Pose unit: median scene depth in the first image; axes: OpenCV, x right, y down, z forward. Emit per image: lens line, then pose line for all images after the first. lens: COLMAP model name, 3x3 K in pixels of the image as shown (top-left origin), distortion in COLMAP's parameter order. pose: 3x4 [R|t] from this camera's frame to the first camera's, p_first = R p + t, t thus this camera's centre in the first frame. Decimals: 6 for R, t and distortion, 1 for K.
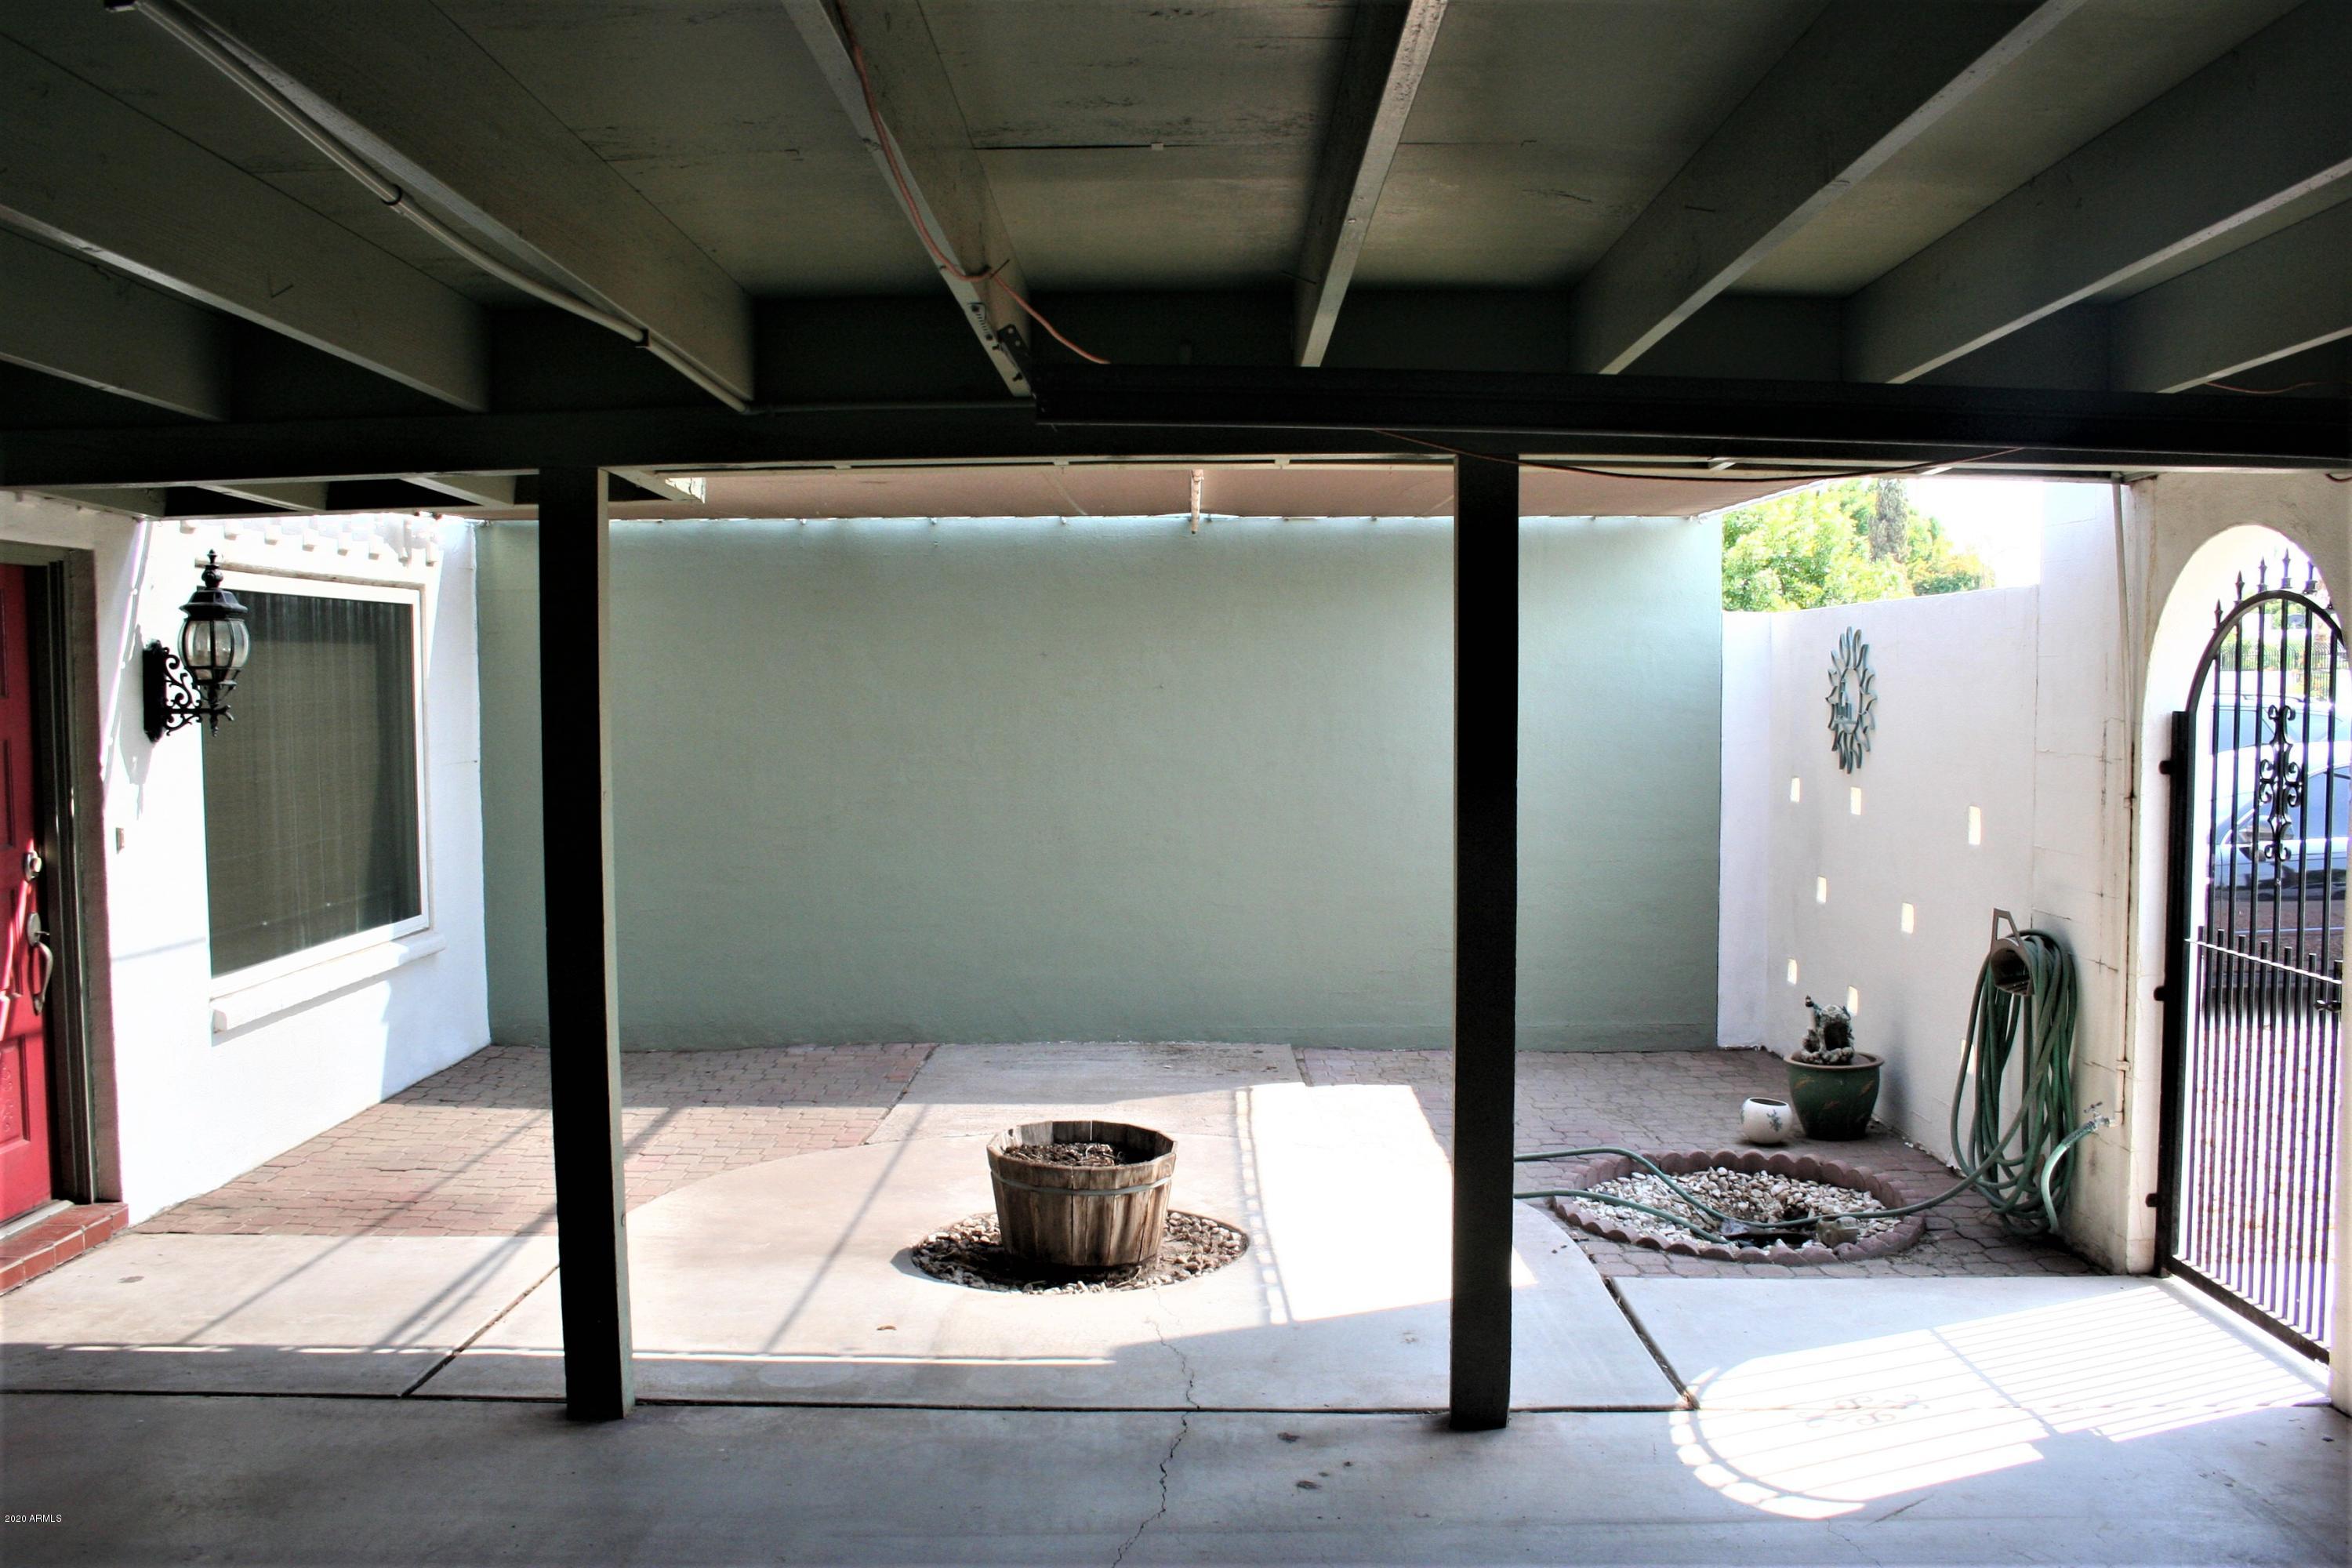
lens RADIAL K [[1964.0, 0, 1184.8], [0, 1964.0, 776.8], [0, 0, 1]] dist [-0.128025, 0.074213]
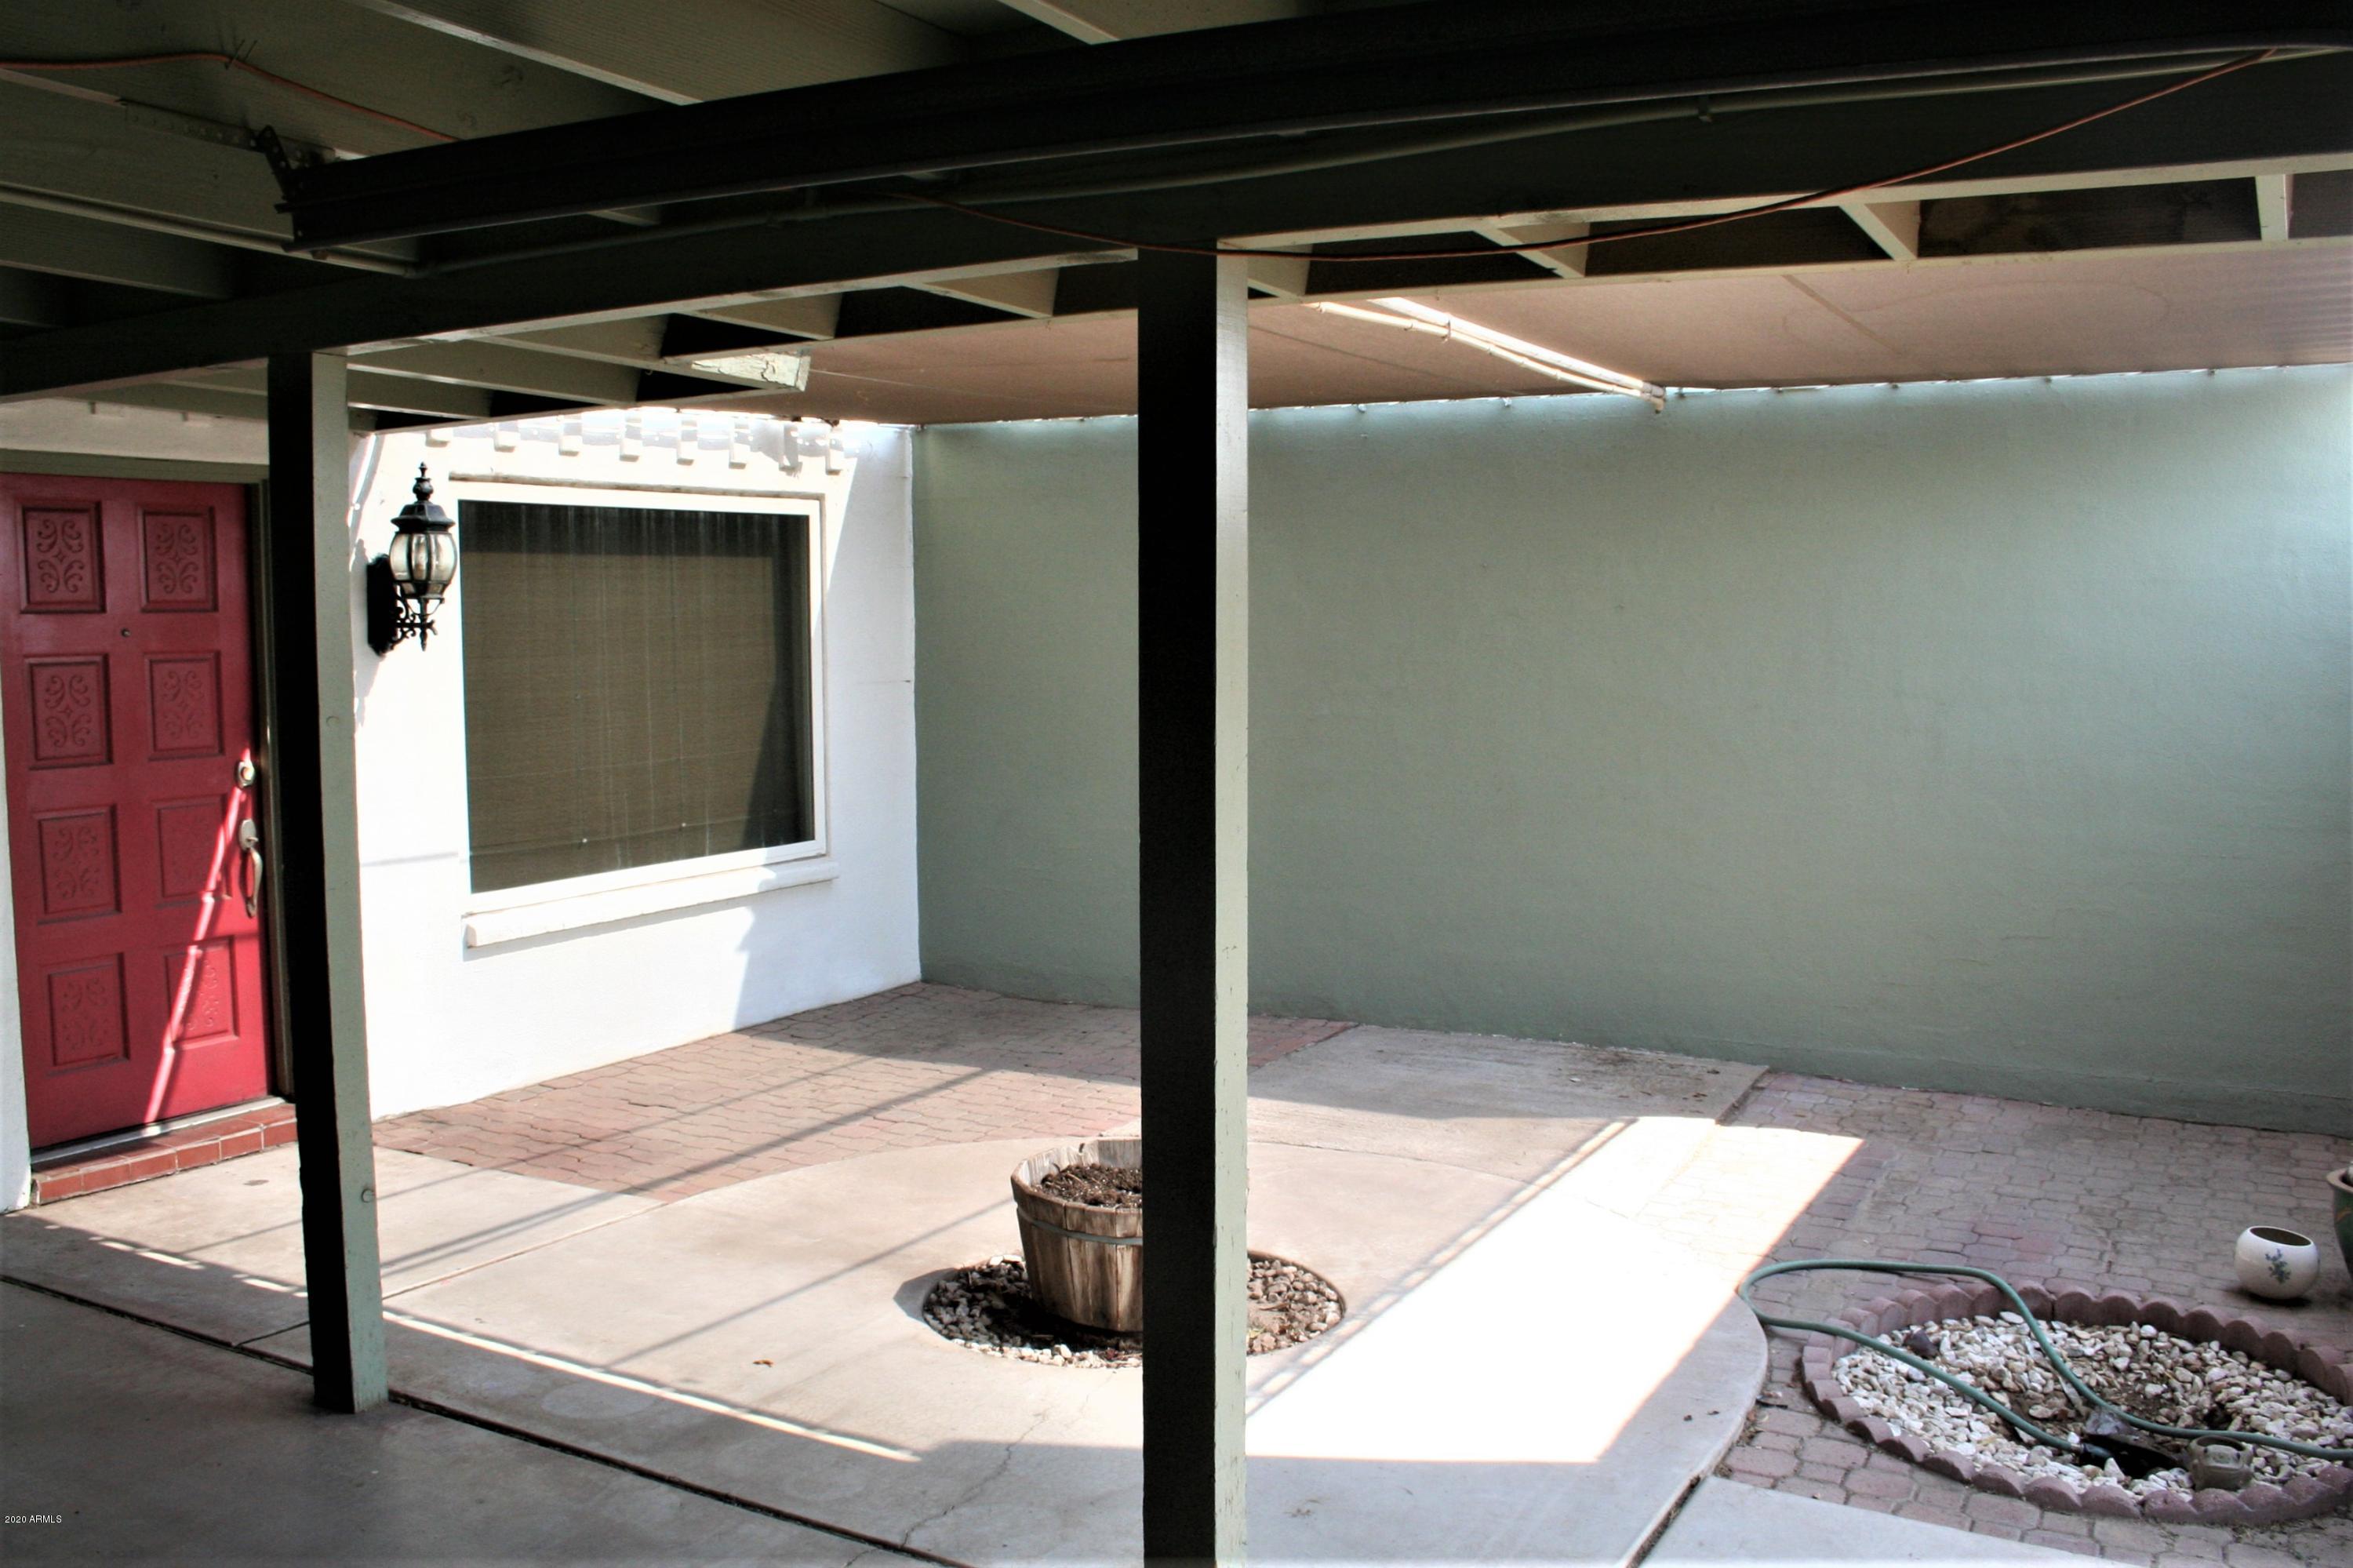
lens RADIAL K [[2069.0, 0, 1151.9], [0, 2069.0, 772.0], [0, 0, 1]] dist [-0.140551, 0.104303]
pose [[0.873181, 0.041397, -0.485634, 0.335314], [-0.025321, 0.998894, 0.039620, -0.009539], [0.486737, -0.022299, 0.873264, 0.255217]]
